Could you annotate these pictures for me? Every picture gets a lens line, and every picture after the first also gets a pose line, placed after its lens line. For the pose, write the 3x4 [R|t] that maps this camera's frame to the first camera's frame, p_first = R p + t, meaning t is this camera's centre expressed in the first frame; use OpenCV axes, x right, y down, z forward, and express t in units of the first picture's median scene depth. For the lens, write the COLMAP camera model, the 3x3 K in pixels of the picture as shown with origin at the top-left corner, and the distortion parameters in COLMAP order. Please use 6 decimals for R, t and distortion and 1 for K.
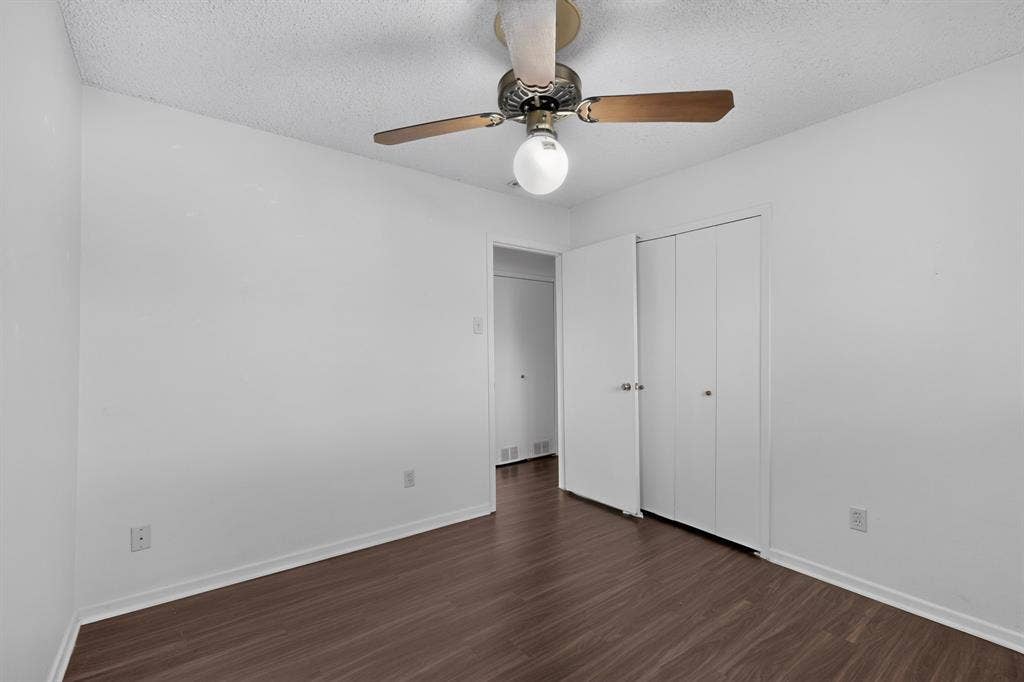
lens RADIAL K [[441.2, 0, 512.2], [0, 441.2, 347.0], [0, 0, 1]] dist [0.000072, 0.000211]
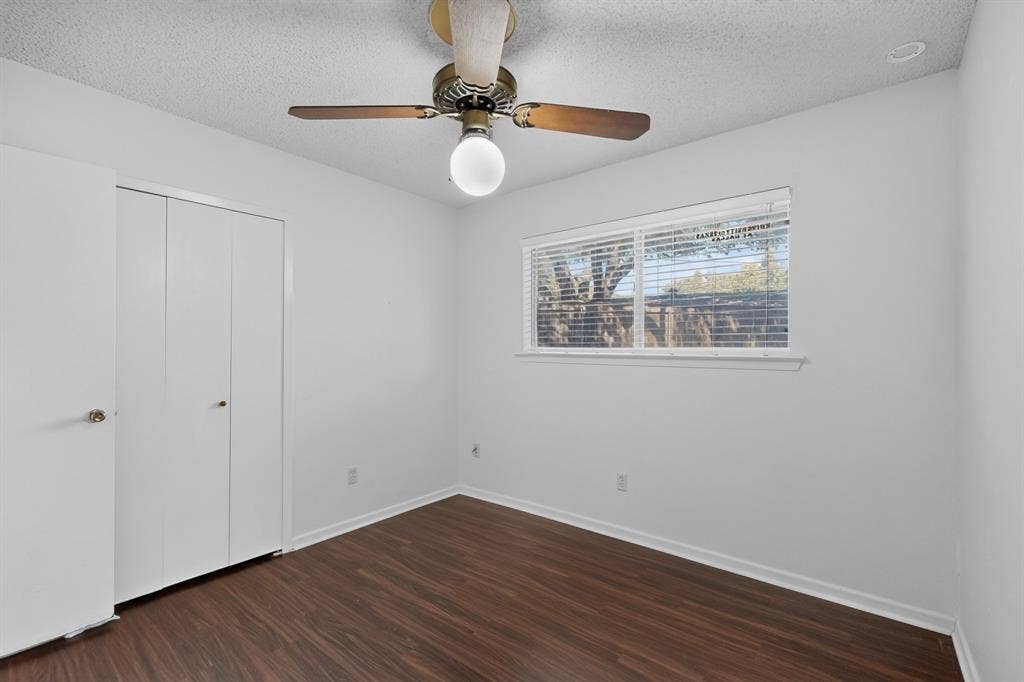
lens RADIAL K [[441.2, 0, 512.2], [0, 441.2, 347.0], [0, 0, 1]] dist [0.000072, 0.000211]
pose [[-0.247835, 0.004733, 0.968791, -0.653412], [-0.002982, 0.999980, -0.005648, -0.001945], [-0.968798, -0.004289, -0.247816, 0.850109]]
